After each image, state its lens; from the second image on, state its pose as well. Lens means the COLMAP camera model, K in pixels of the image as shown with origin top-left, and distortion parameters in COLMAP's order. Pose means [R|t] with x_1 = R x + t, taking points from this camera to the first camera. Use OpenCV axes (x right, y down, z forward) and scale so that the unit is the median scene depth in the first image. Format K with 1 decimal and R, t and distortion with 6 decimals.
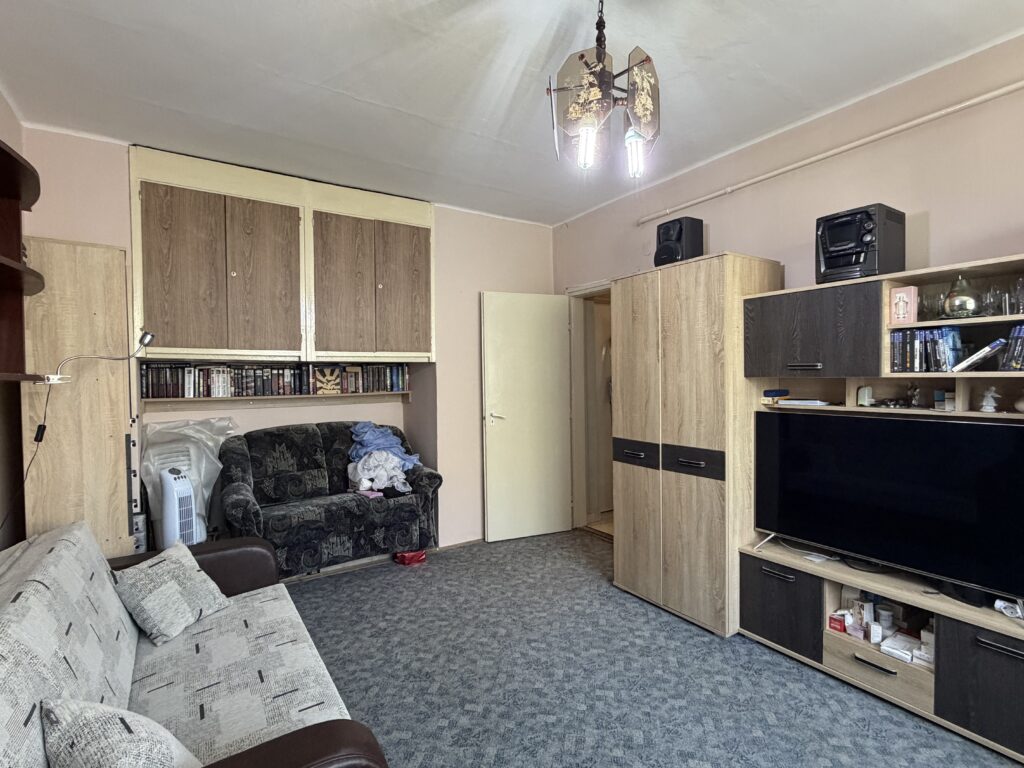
lens RADIAL K [[497.7, 0, 512.0], [0, 497.7, 384.0], [0, 0, 1]] dist [-0.000253, 0.000163]
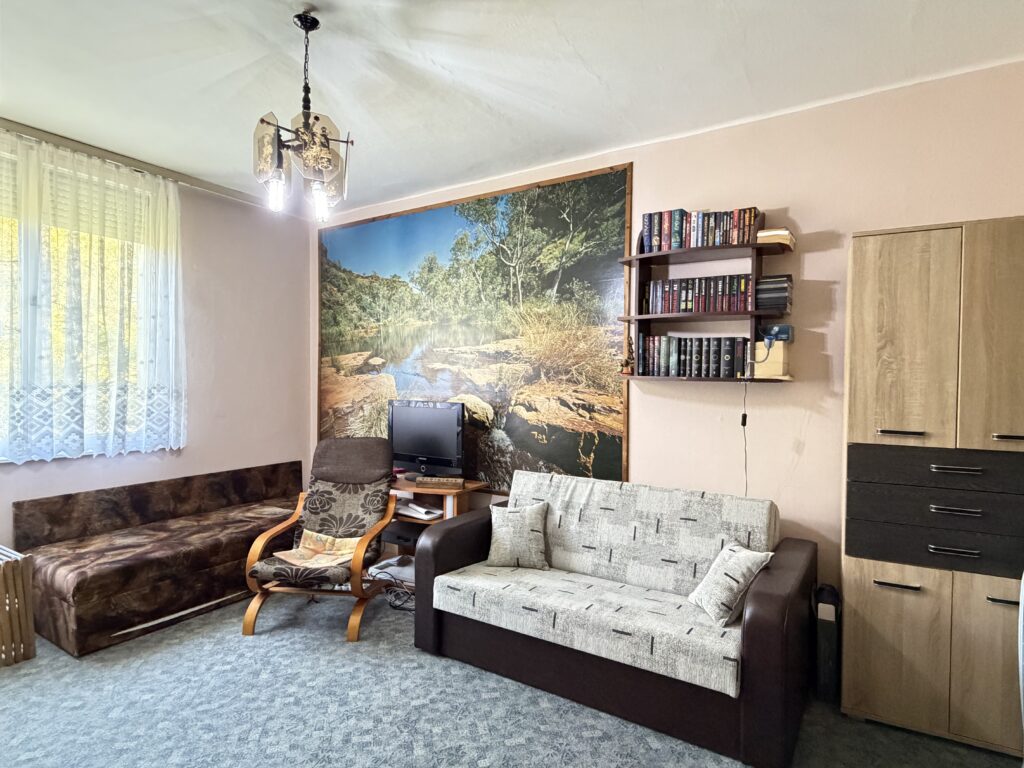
lens RADIAL K [[558.1, 0, 512.0], [0, 558.1, 384.0], [0, 0, 1]] dist [0.000181, 0.000092]
pose [[-0.908997, 0.007769, -0.416729, 0.173136], [-0.002663, 0.999698, 0.024445, -0.025045], [0.416793, 0.023330, -0.908702, 1.439192]]
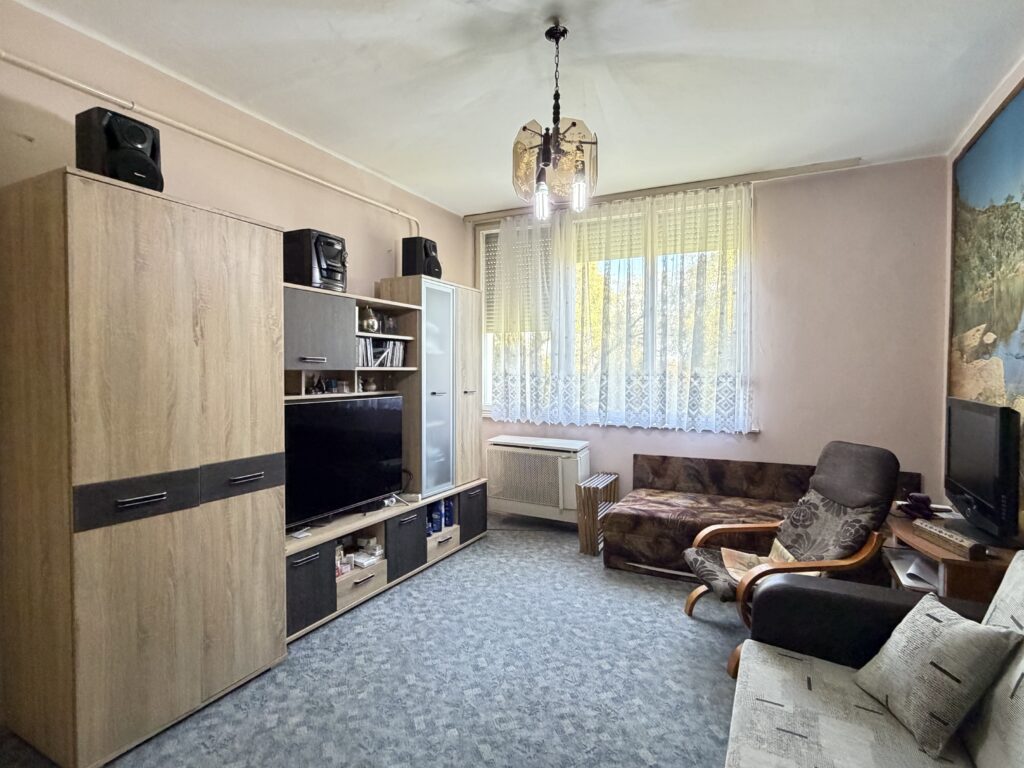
lens RADIAL K [[527.3, 0, 512.4], [0, 527.3, 385.7], [0, 0, 1]] dist [-0.001377, -0.000128]
pose [[-0.499476, -0.014944, 0.866199, -0.568459], [0.015622, 0.999533, 0.026253, -0.001409], [-0.866187, 0.026644, -0.499009, 1.061588]]
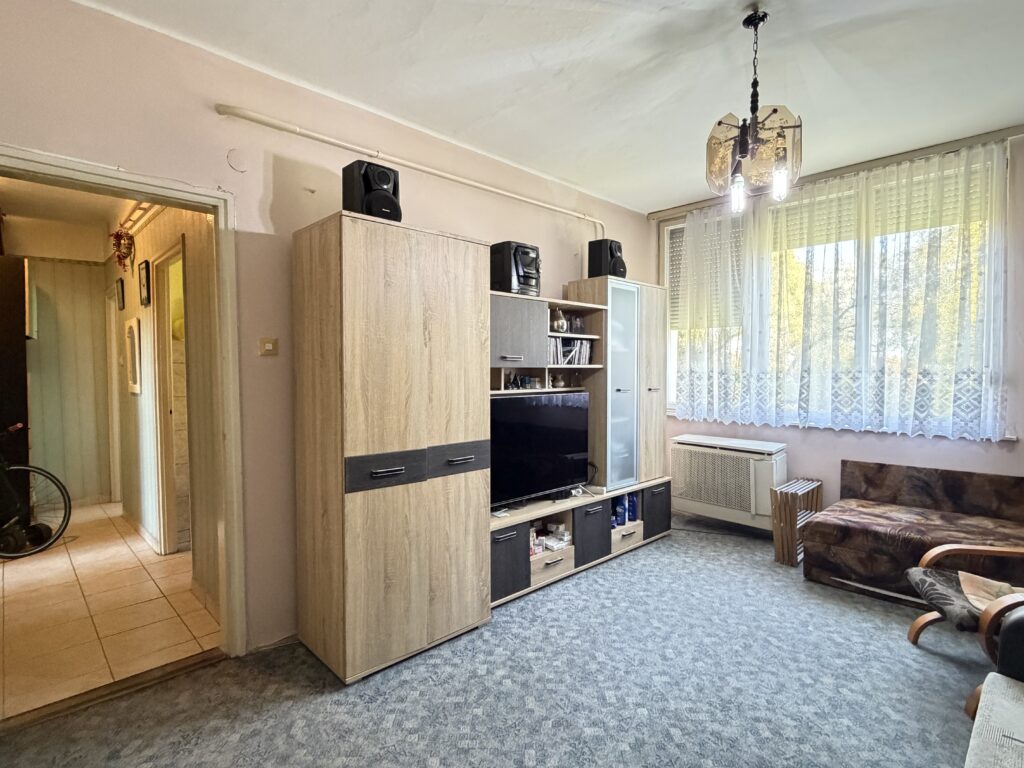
lens RADIAL K [[527.7, 0, 508.9], [0, 527.7, 387.1], [0, 0, 1]] dist [-0.002311, 0.000106]
pose [[-0.186896, -0.020136, 0.982173, -0.609177], [0.018885, 0.999532, 0.024085, 0.003591], [-0.982198, 0.023050, -0.186428, 1.105458]]
